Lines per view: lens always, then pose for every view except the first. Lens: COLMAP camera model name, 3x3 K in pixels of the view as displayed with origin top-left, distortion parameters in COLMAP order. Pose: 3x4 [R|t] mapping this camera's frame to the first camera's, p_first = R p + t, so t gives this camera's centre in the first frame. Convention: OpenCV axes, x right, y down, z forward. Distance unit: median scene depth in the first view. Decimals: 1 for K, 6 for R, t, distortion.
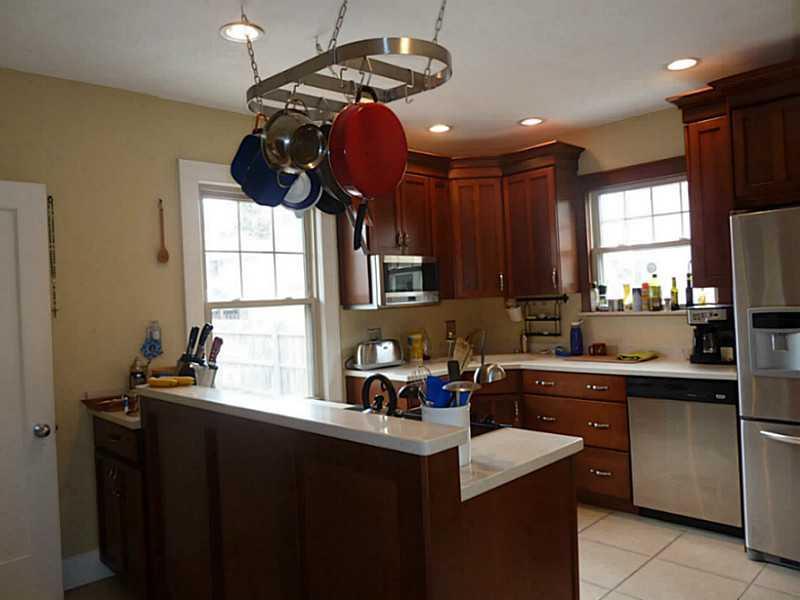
lens RADIAL K [[600.7, 0, 400.4], [0, 600.7, 299.7], [0, 0, 1]] dist [-0.000876, 0.000939]
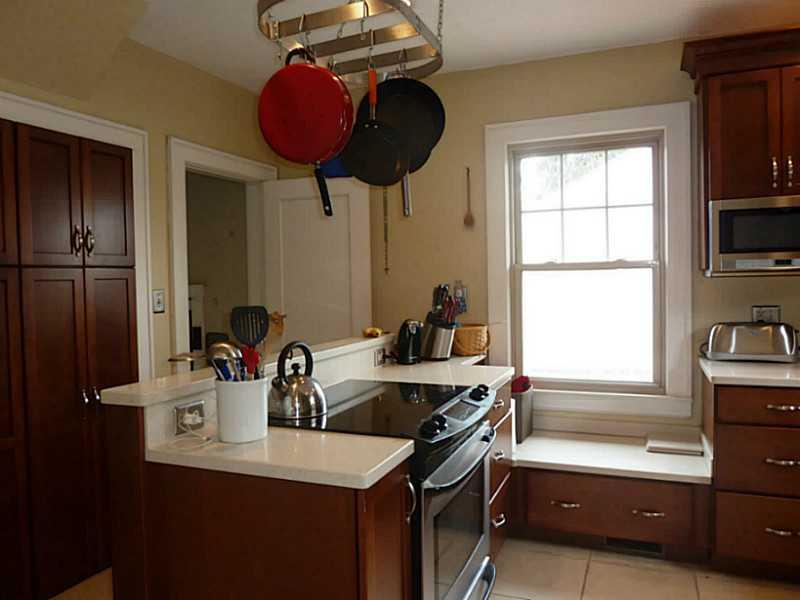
lens RADIAL K [[600.7, 0, 400.5], [0, 600.7, 297.9], [0, 0, 1]] dist [-0.000876, 0.000939]
pose [[0.402533, 0.062950, -0.913239, 0.461704], [-0.004889, 0.997766, 0.066621, -0.004173], [0.915393, -0.022352, 0.401941, 0.382450]]
